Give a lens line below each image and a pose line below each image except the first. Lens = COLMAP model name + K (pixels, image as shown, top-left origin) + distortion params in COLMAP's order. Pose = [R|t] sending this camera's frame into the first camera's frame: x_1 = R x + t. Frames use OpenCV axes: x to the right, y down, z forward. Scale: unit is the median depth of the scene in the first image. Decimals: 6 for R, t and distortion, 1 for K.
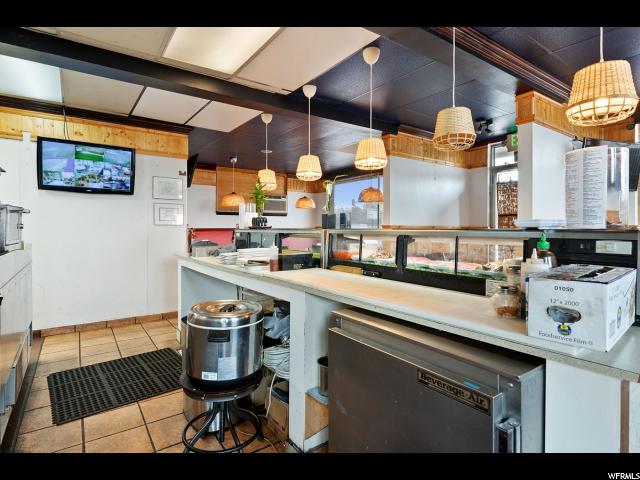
lens RADIAL K [[340.1, 0, 321.3], [0, 340.1, 234.0], [0, 0, 1]] dist [0.003380, 0.000358]
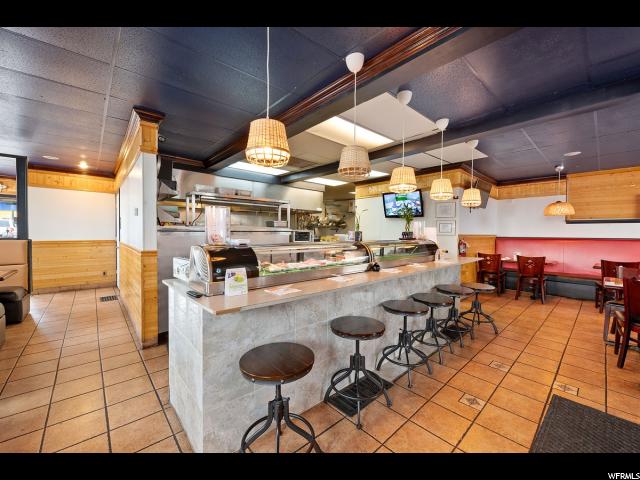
lens RADIAL K [[263.3, 0, 317.8], [0, 263.3, 238.9], [0, 0, 1]] dist [-0.008178, -0.000707]
pose [[0.121628, 0.022276, -0.992326, 0.515255], [-0.020126, 0.999598, 0.019972, -0.019966], [0.992372, 0.017543, 0.122028, 0.285783]]
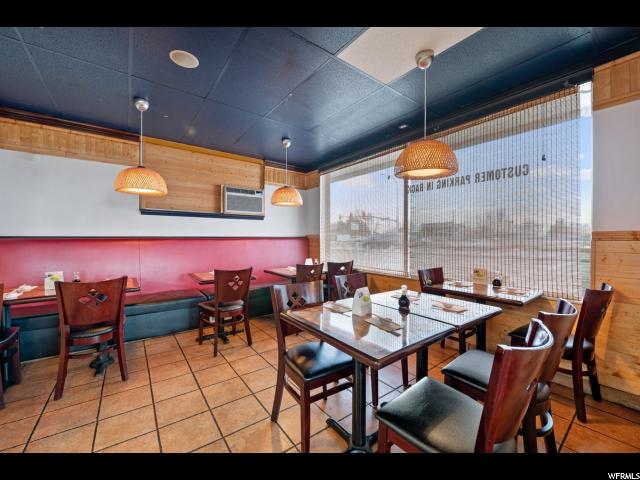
lens RADIAL K [[256.7, 0, 317.8], [0, 256.7, 238.2], [0, 0, 1]] dist [0.001025, -0.000185]
pose [[0.999576, -0.001348, 0.029096, -0.006705], [0.001675, 0.999936, -0.011217, -0.012038], [-0.029079, 0.011261, 0.999514, 0.771840]]
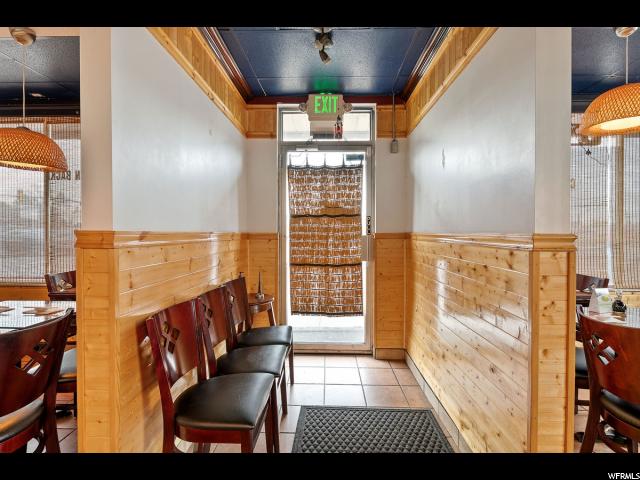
lens RADIAL K [[291.3, 0, 320.4], [0, 291.3, 238.7], [0, 0, 1]] dist [-0.001376, 0.000056]
pose [[0.592272, -0.003215, 0.805732, 0.096734], [0.009465, 0.999951, -0.002968, -0.007613], [-0.805683, 0.009385, 0.592273, 0.615355]]
